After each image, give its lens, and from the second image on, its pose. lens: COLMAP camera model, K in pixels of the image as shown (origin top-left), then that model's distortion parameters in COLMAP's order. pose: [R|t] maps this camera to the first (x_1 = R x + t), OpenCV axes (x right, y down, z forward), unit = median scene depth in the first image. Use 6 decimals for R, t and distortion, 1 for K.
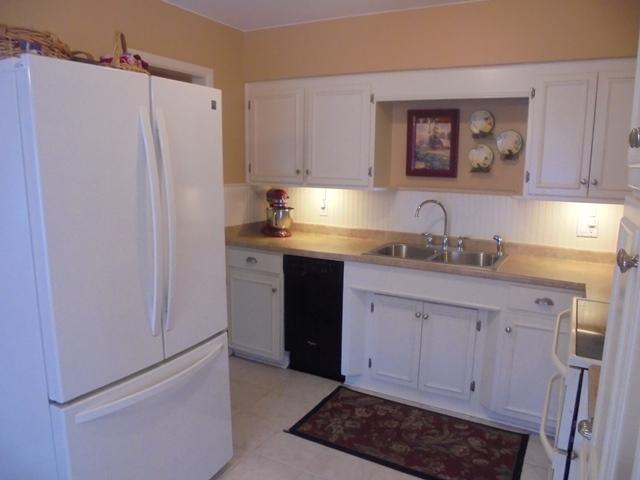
lens RADIAL K [[476.8, 0, 320.0], [0, 476.8, 240.0], [0, 0, 1]] dist [-0.134527, 0.101219]
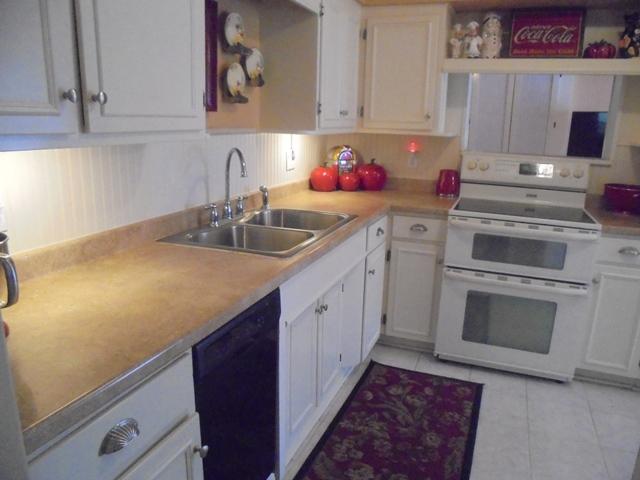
lens RADIAL K [[482.0, 0, 320.0], [0, 482.0, 240.0], [0, 0, 1]] dist [-0.121433, 0.077557]
pose [[-0.134619, -0.260353, 0.956083, -0.439509], [0.134774, 0.951088, 0.277970, -0.137097], [-0.981689, 0.166275, -0.092945, 1.027232]]
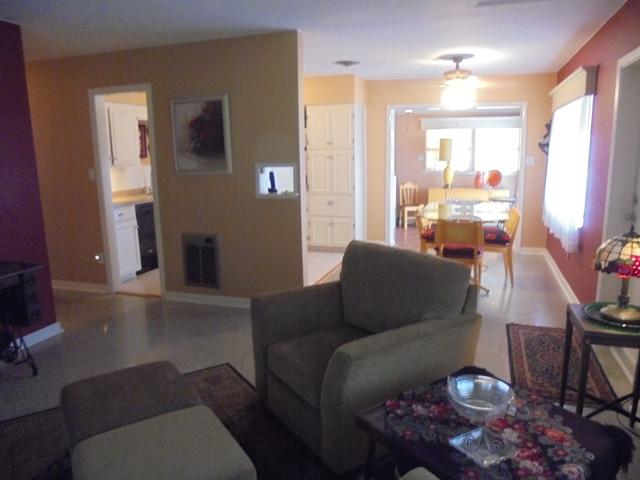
lens RADIAL K [[476.8, 0, 320.0], [0, 476.8, 240.0], [0, 0, 1]] dist [-0.134527, 0.101219]
pose [[-0.187101, -0.192129, 0.963369, -2.041673], [0.182755, 0.956759, 0.226305, -0.124226], [-0.965191, 0.218402, -0.143898, 0.693861]]
